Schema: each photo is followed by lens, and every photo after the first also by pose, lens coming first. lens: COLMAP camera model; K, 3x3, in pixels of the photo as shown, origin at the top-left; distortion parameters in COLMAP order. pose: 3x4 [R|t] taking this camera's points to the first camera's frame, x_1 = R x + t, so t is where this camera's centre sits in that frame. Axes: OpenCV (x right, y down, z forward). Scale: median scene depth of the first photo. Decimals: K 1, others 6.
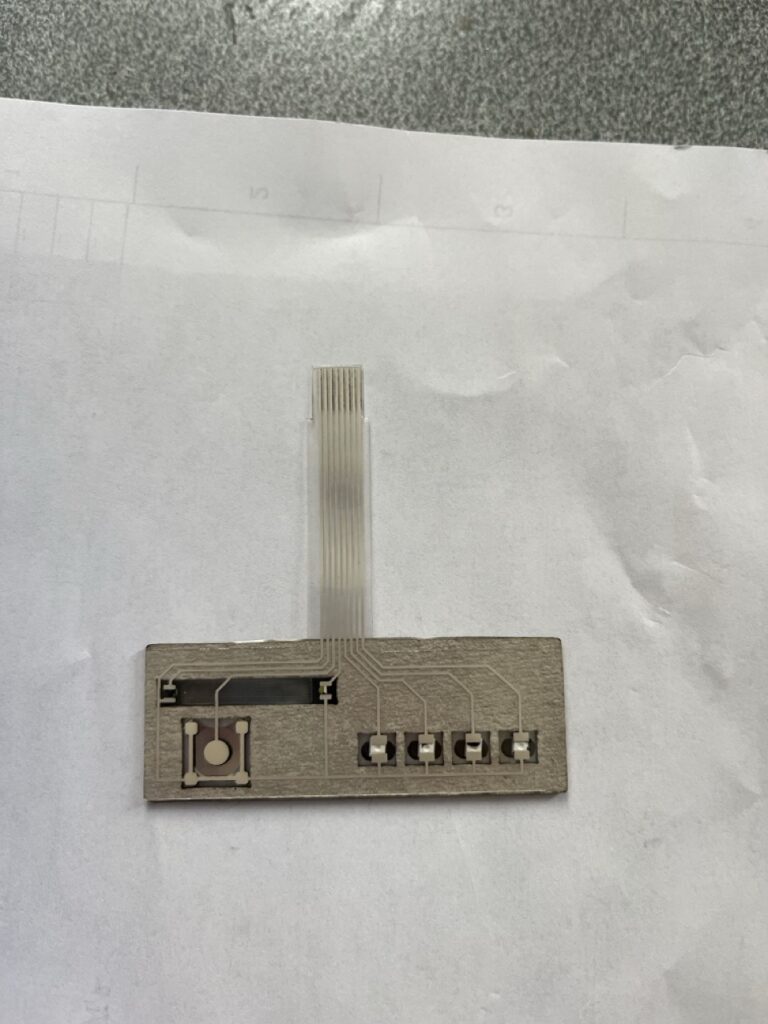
lens RADIAL K [[778.4, 0, 384.0], [0, 778.4, 512.0], [0, 0, 1]] dist [0.008558, -0.010145]
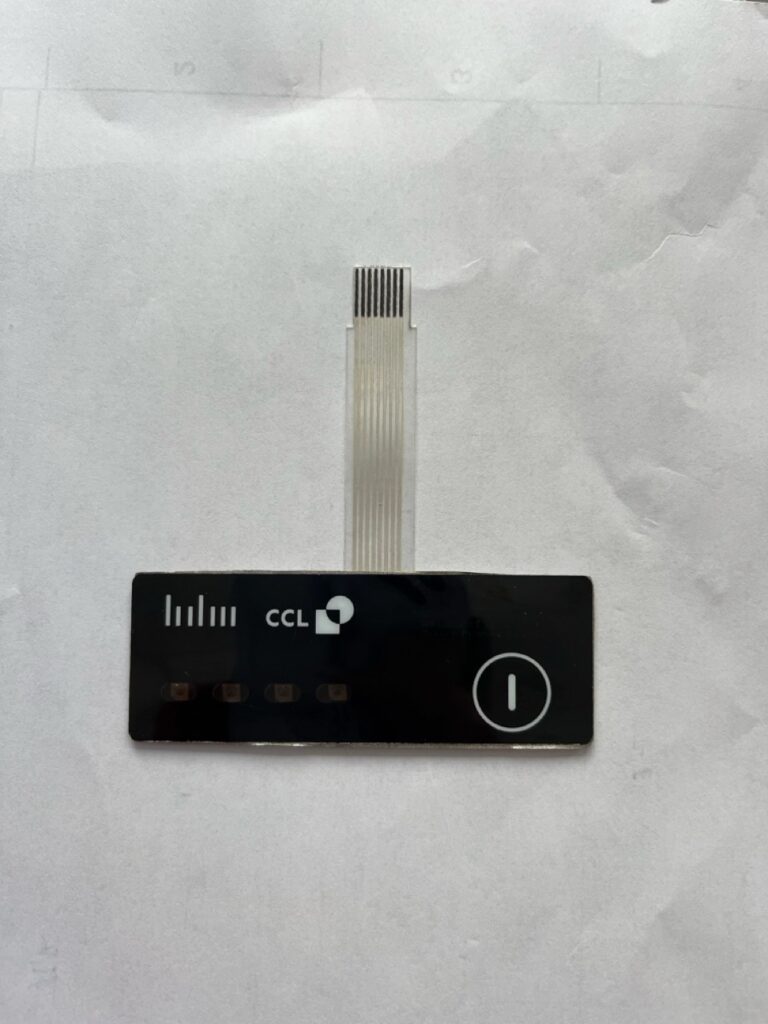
lens RADIAL K [[778.4, 0, 384.0], [0, 778.4, 512.0], [0, 0, 1]] dist [0.008558, -0.010145]
pose [[0.998019, -0.033853, 0.053028, 0.003717], [0.028266, 0.994302, 0.102782, 0.013225], [-0.056205, -0.101080, 0.993289, 0.110776]]
